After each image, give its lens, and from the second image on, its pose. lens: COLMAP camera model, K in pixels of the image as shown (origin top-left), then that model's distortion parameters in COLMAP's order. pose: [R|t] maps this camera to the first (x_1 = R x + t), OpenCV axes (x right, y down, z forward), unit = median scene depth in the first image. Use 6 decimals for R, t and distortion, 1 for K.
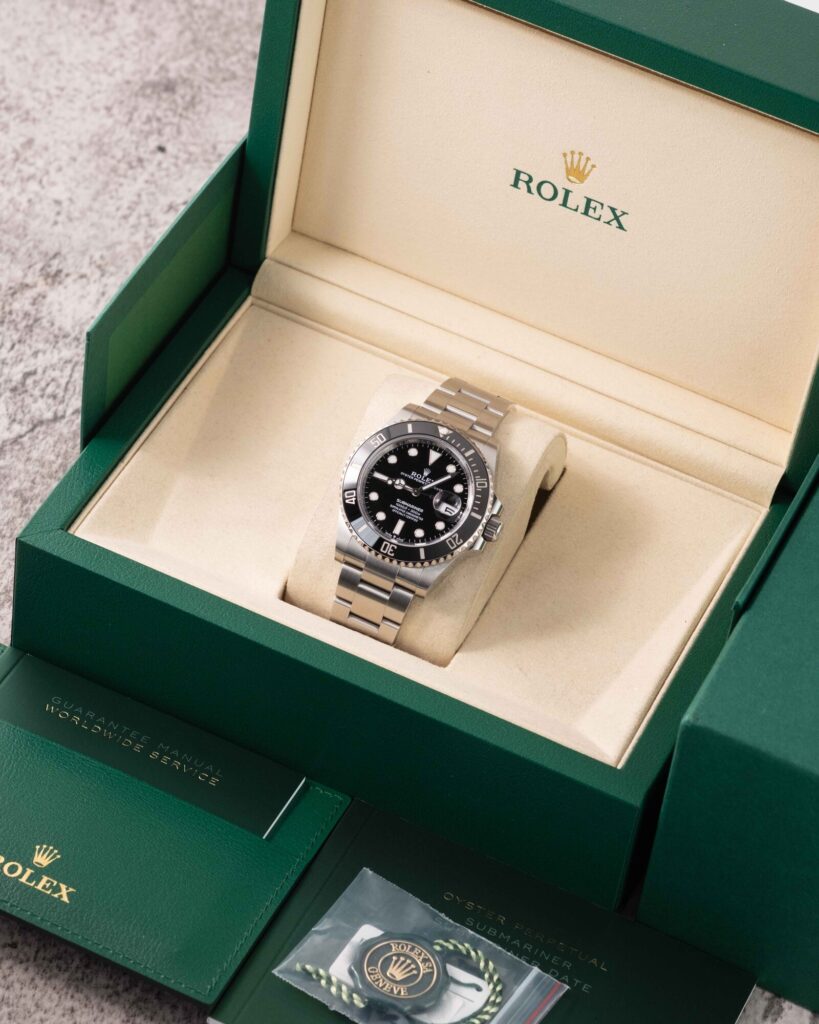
lens RADIAL K [[3411.8, 0, 409.0], [0, 3411.8, 511.2], [0, 0, 1]] dist [0.123251, 0.000000]
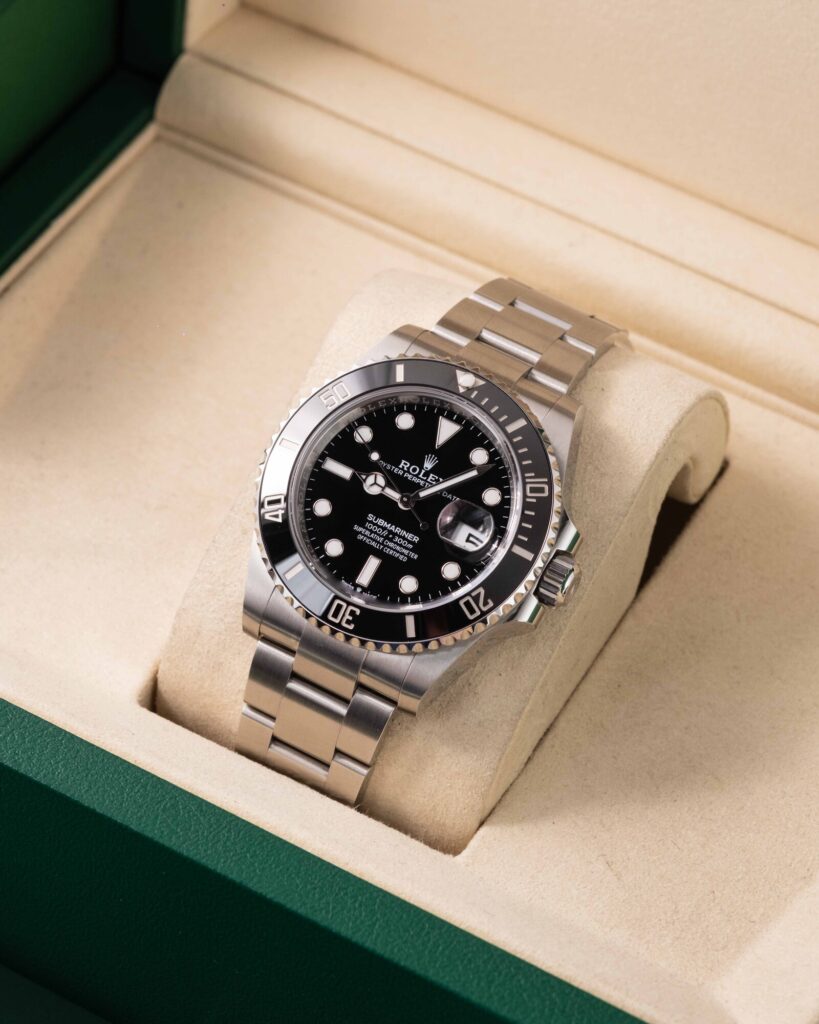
lens RADIAL K [[3411.8, 0, 410.6], [0, 3411.8, 513.1], [0, 0, 1]] dist [0.123251, 0.000000]
pose [[0.993930, 0.028734, -0.106194, 0.055177], [-0.028213, 0.999581, 0.006411, -0.007042], [0.106334, -0.003376, 0.994325, 0.502322]]
